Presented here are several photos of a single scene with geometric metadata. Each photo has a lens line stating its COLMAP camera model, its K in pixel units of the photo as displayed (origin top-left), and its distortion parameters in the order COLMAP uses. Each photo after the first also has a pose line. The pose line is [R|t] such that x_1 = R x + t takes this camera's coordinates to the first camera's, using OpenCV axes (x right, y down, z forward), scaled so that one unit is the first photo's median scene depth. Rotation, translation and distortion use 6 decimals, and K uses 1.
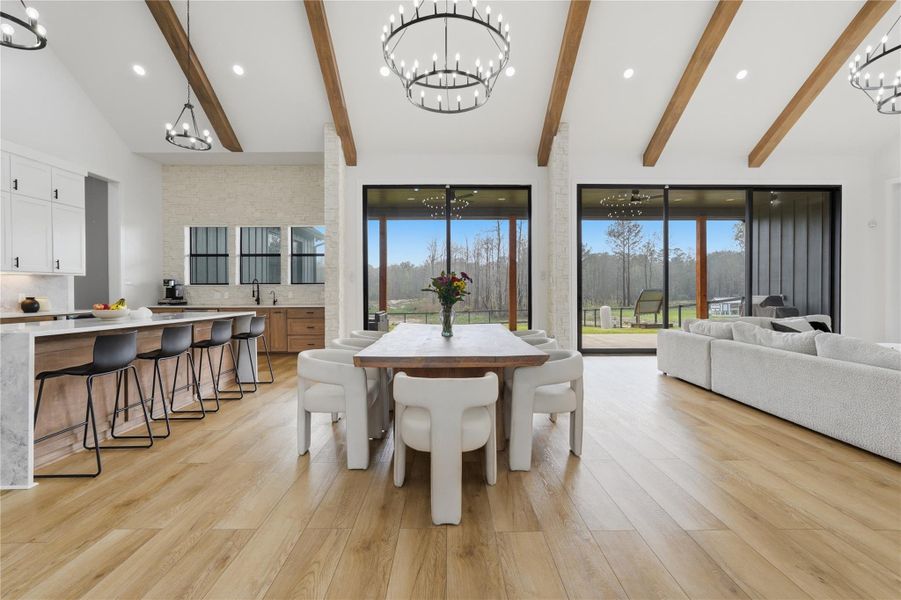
lens RADIAL K [[404.2, 0, 452.2], [0, 404.2, 292.2], [0, 0, 1]] dist [0.000885, 0.001091]
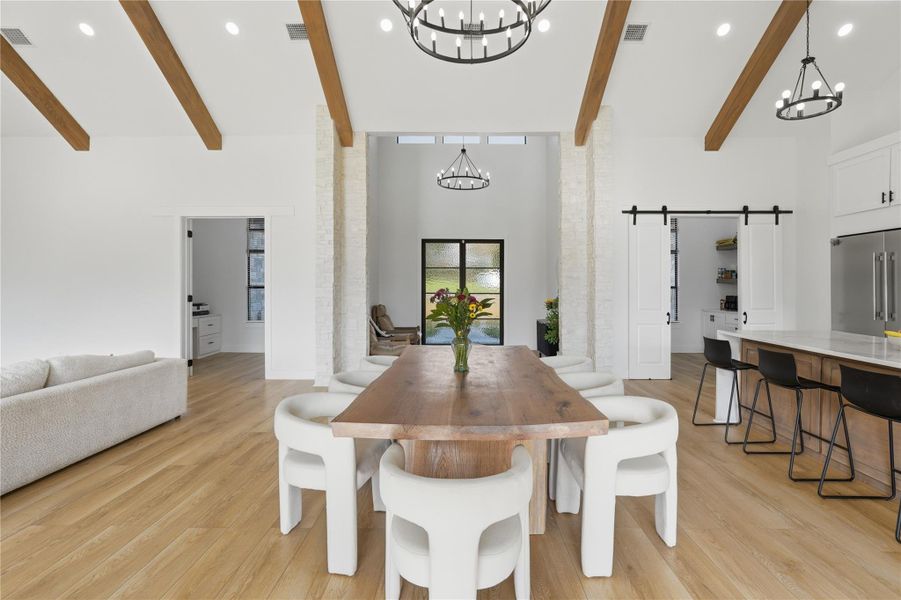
lens RADIAL K [[409.3, 0, 454.6], [0, 409.3, 286.9], [0, 0, 1]] dist [-0.017992, 0.000279]
pose [[-0.999668, 0.003409, 0.025545, -0.001222], [0.003368, 0.999993, -0.001673, -0.026340], [-0.025550, -0.001586, -0.999672, 0.889936]]
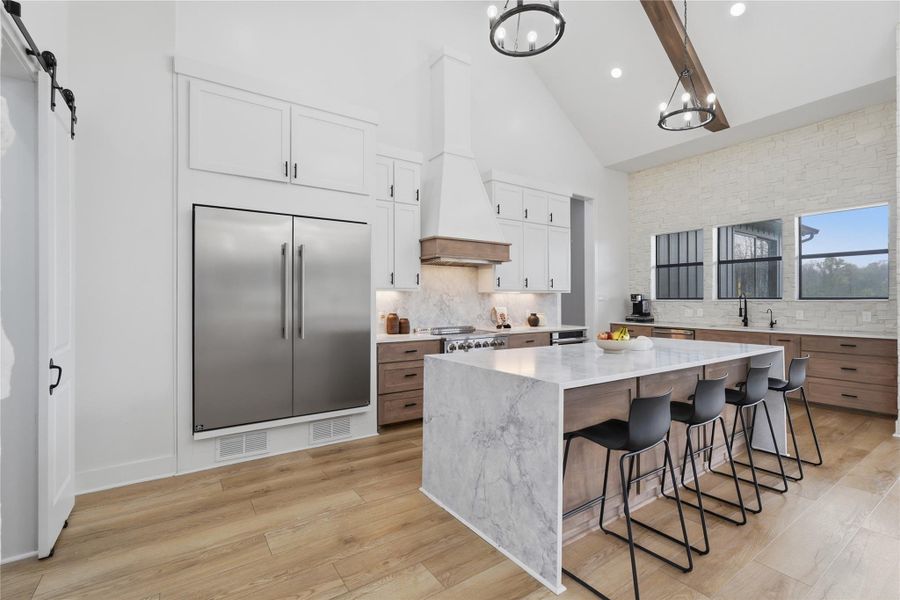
lens RADIAL K [[404.3, 0, 451.2], [0, 404.3, 298.2], [0, 0, 1]] dist [-0.003254, 0.000154]
pose [[0.558501, 0.001508, -0.829503, -0.175783], [-0.006221, 0.999978, -0.002371, -0.018160], [0.829481, 0.006484, 0.558498, 0.136600]]
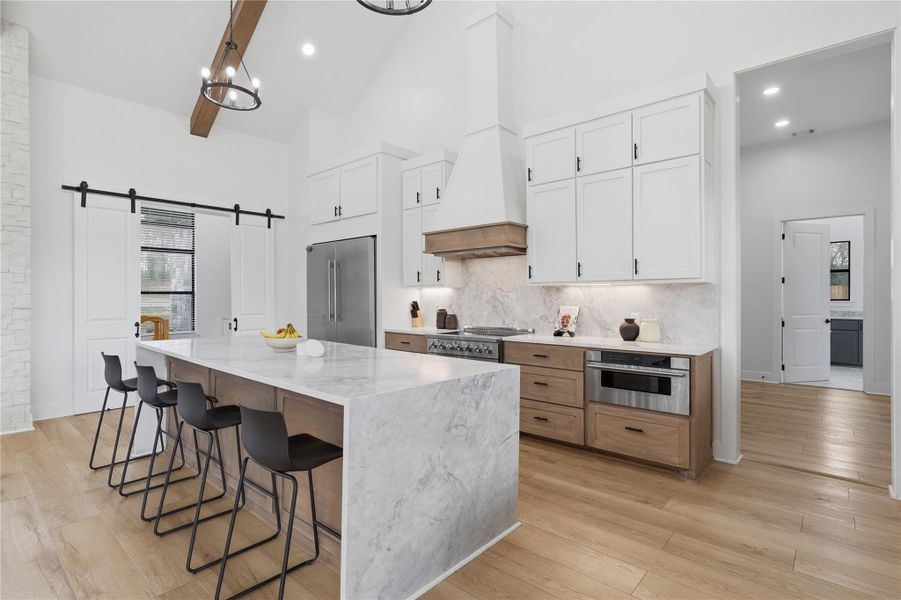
lens RADIAL K [[442.0, 0, 441.9], [0, 442.0, 297.4], [0, 0, 1]] dist [-0.000638, 0.000935]
pose [[-0.674306, 0.009317, -0.738393, -0.212018], [0.001909, 0.999939, 0.010873, -0.022403], [0.738450, 0.005922, -0.674282, 0.905910]]
